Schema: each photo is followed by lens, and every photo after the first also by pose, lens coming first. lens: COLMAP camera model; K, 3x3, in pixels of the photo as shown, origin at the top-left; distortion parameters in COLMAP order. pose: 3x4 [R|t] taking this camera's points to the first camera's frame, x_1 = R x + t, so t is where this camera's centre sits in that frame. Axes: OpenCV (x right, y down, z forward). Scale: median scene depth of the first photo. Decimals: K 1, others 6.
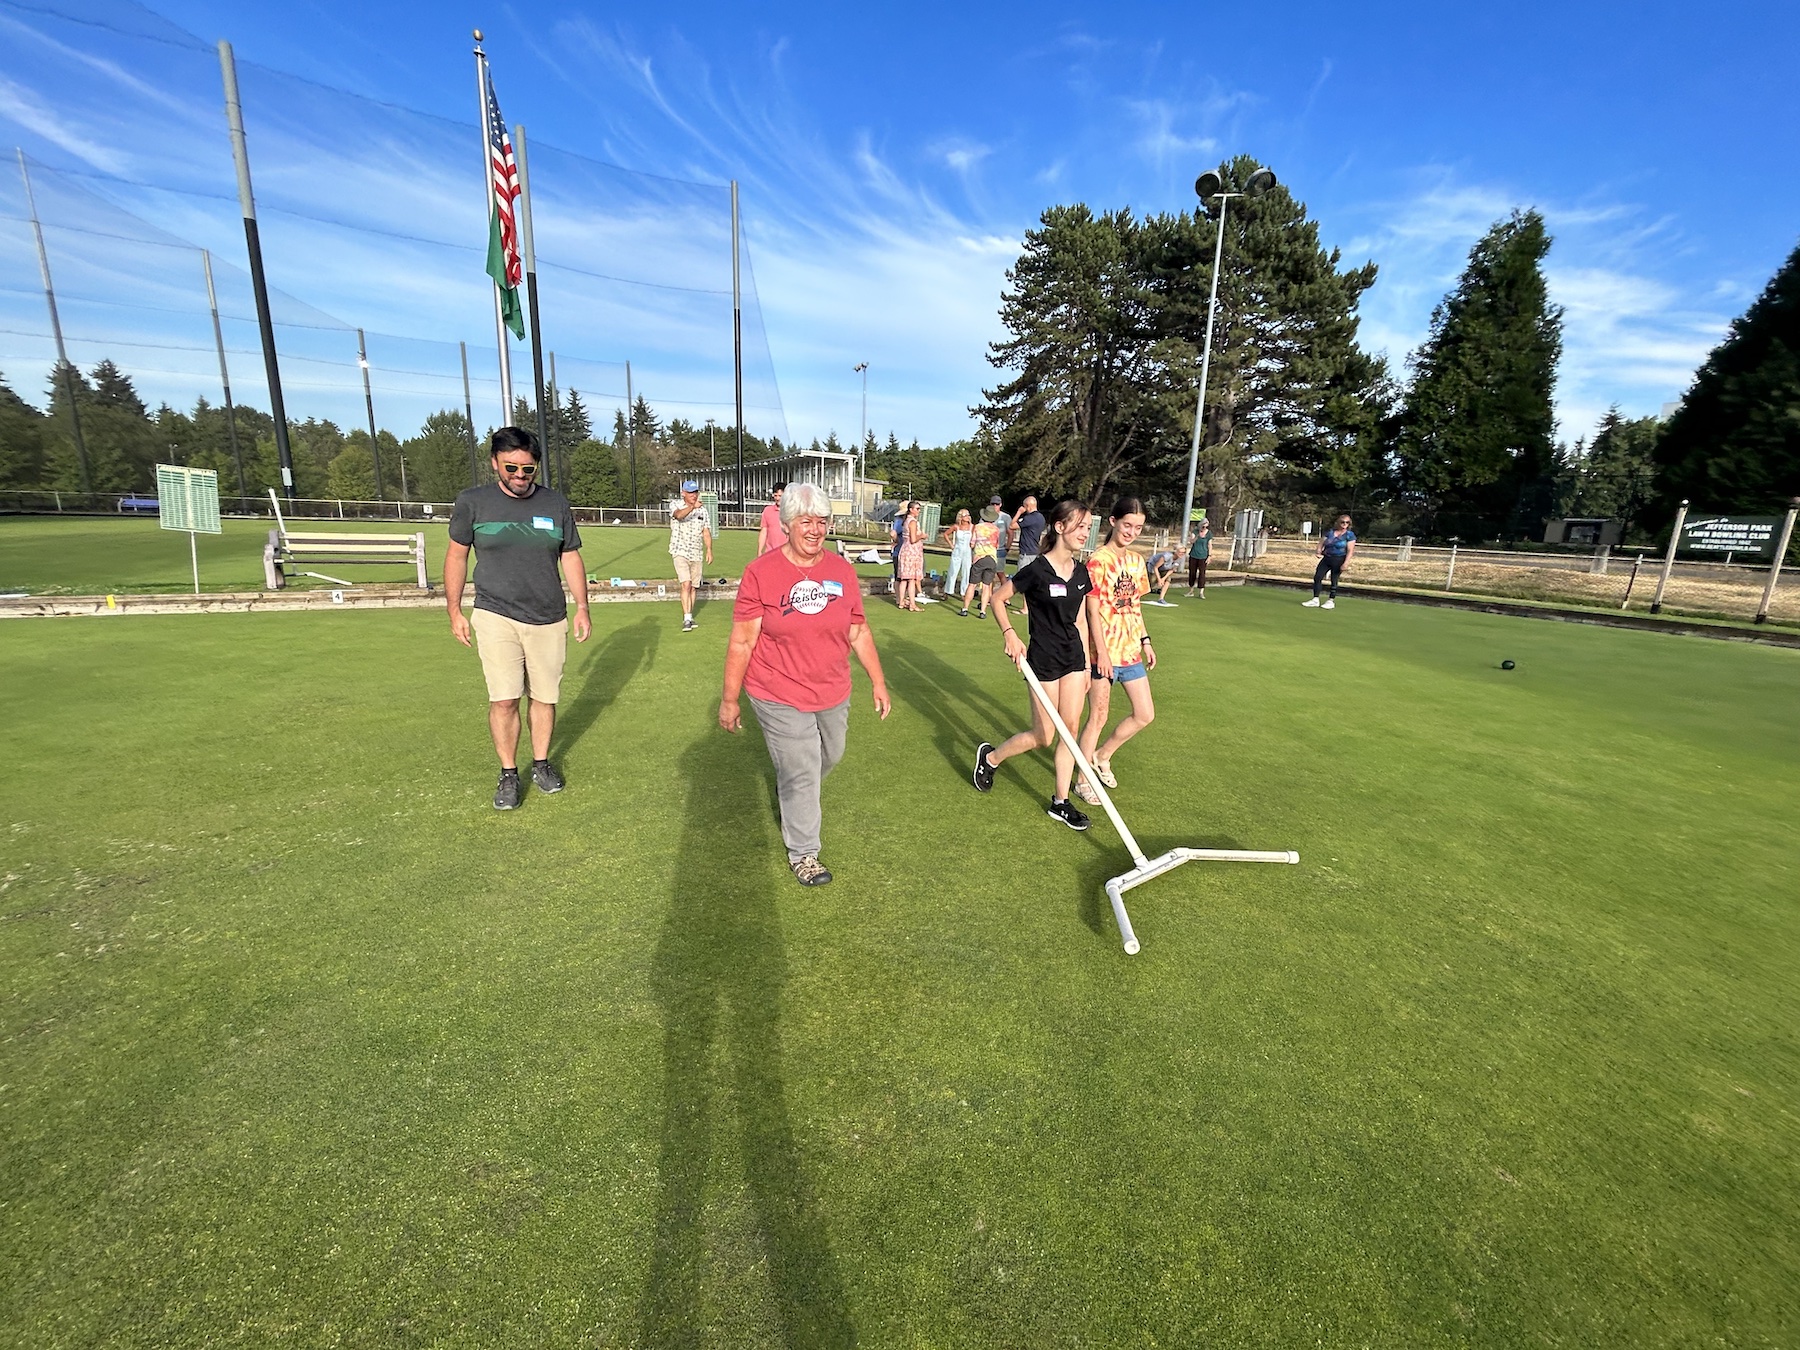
lens RADIAL K [[714.3, 0, 900.0], [0, 714.3, 675.0], [0, 0, 1]] dist [-0.001187, -0.000138]
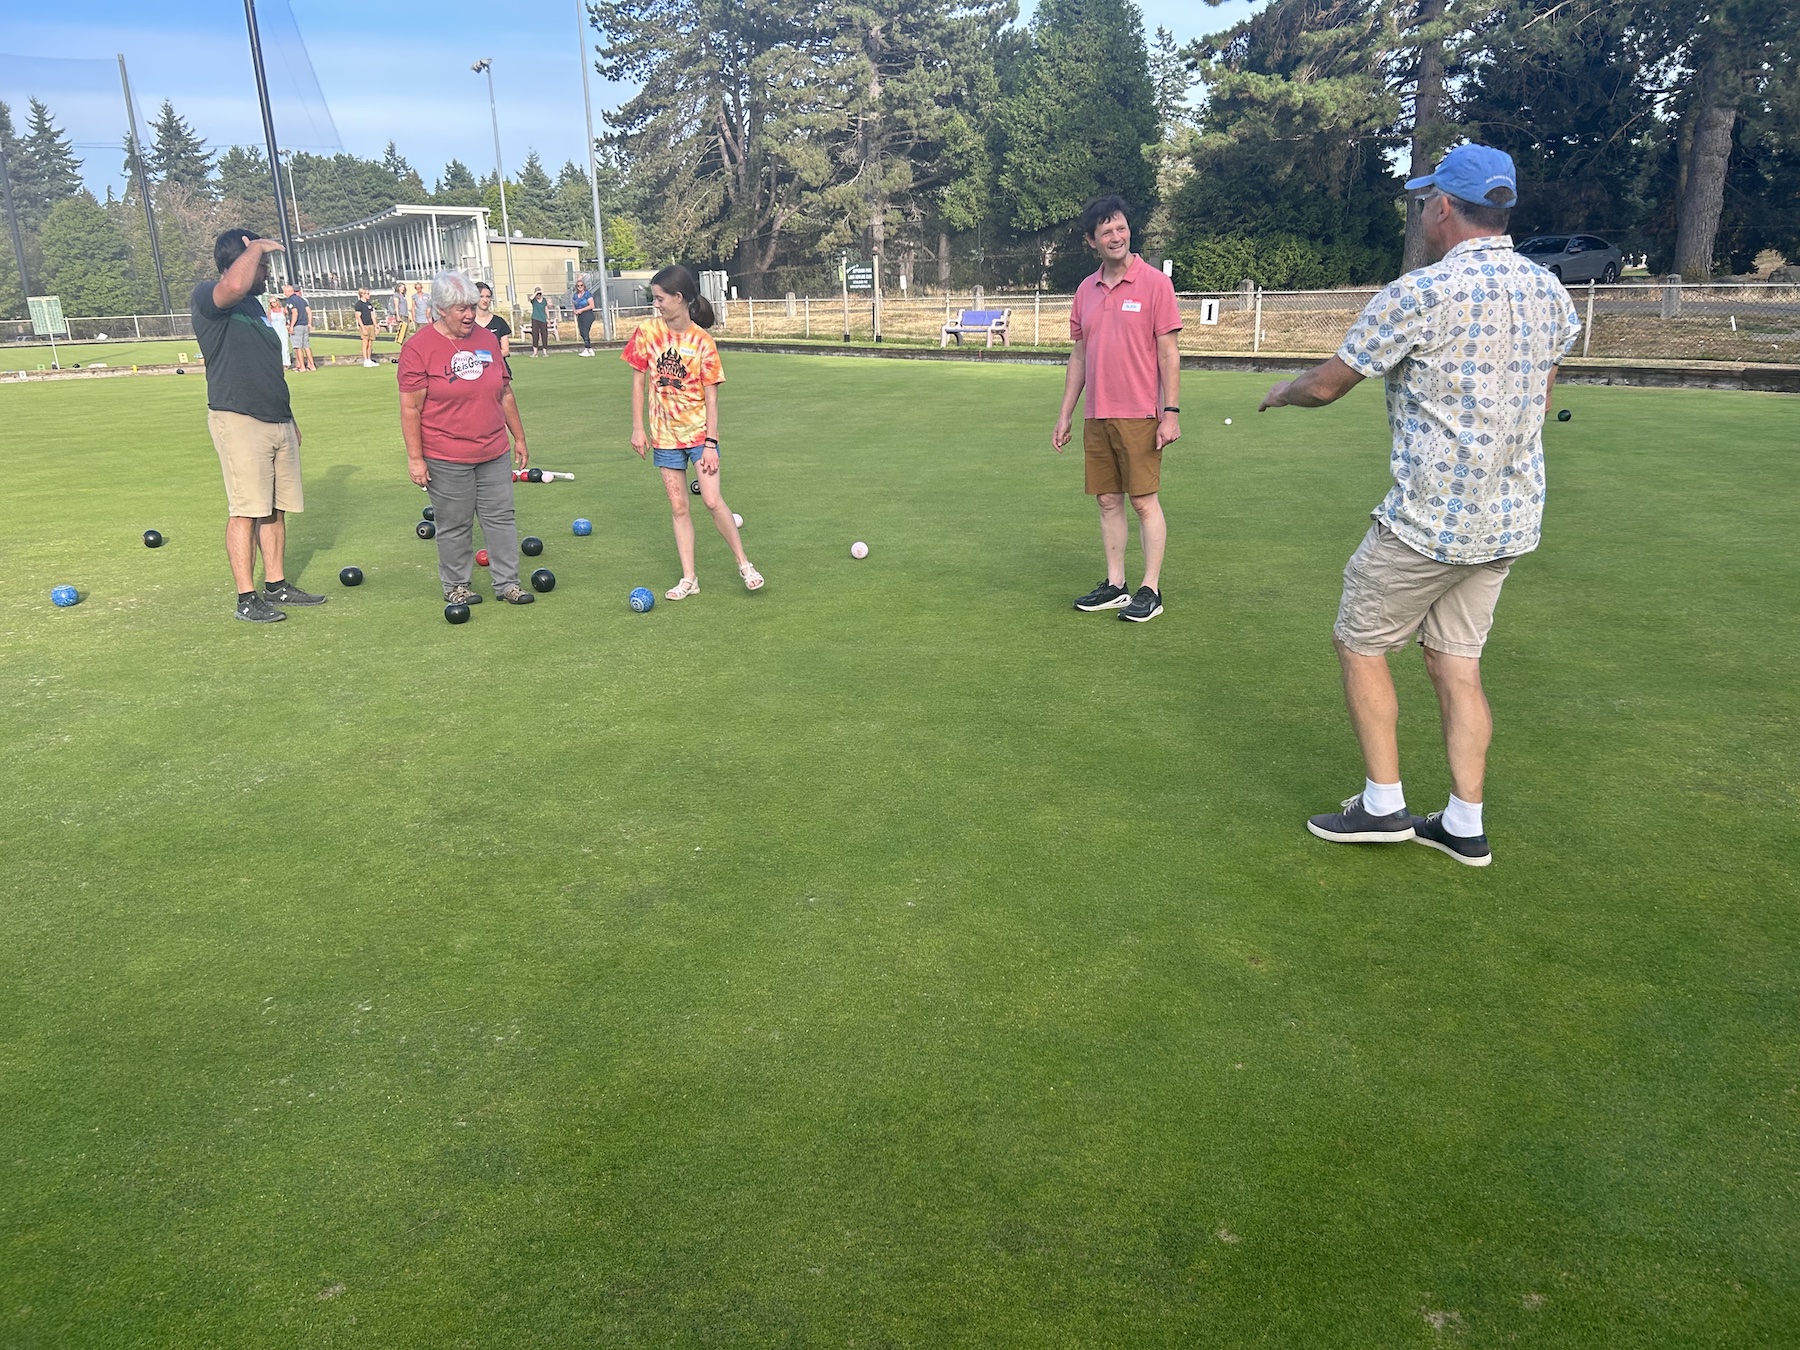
lens RADIAL K [[1381.4, 0, 900.0], [0, 1381.4, 675.0], [0, 0, 1]] dist [0.004431, 0.000973]
pose [[0.992843, -0.091800, 0.076385, 0.186331], [0.087570, 0.994526, 0.057008, 0.077490], [-0.081200, -0.049911, 0.995447, -0.310643]]
